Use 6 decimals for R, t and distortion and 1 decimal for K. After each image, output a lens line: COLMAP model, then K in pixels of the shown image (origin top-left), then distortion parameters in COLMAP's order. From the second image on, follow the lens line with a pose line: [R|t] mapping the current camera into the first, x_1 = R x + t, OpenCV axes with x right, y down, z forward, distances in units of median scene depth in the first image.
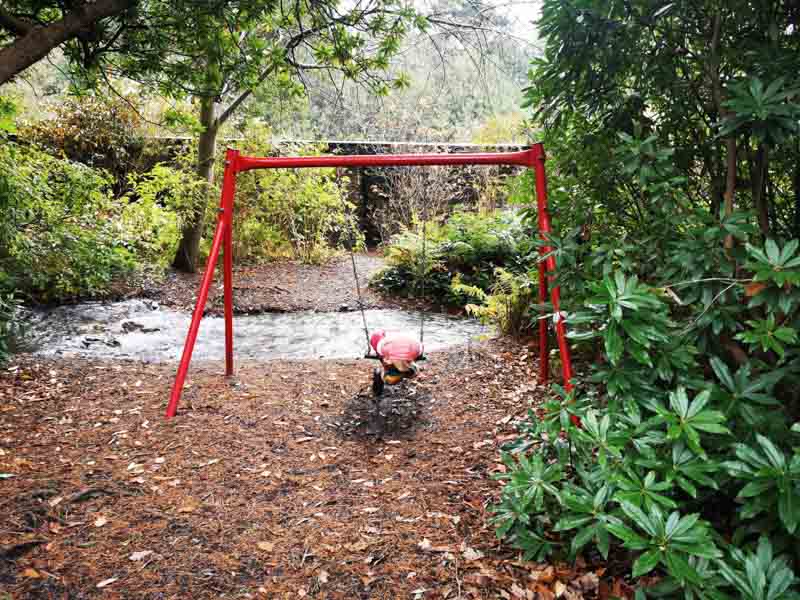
lens RADIAL K [[560.8, 0, 400.0], [0, 560.8, 300.0], [0, 0, 1]] dist [-0.000038, -0.051759]
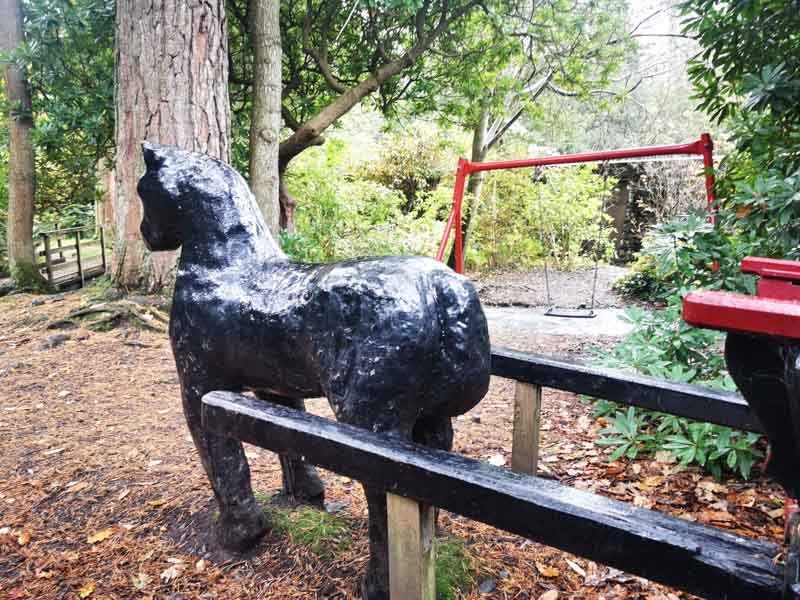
lens RADIAL K [[560.8, 0, 400.0], [0, 560.8, 300.0], [0, 0, 1]] dist [-0.000038, -0.051759]
pose [[0.873152, 0.047219, -0.485155, 0.112085], [-0.072816, 0.996764, -0.034037, 0.062088], [0.481978, 0.065046, 0.873766, -0.122586]]
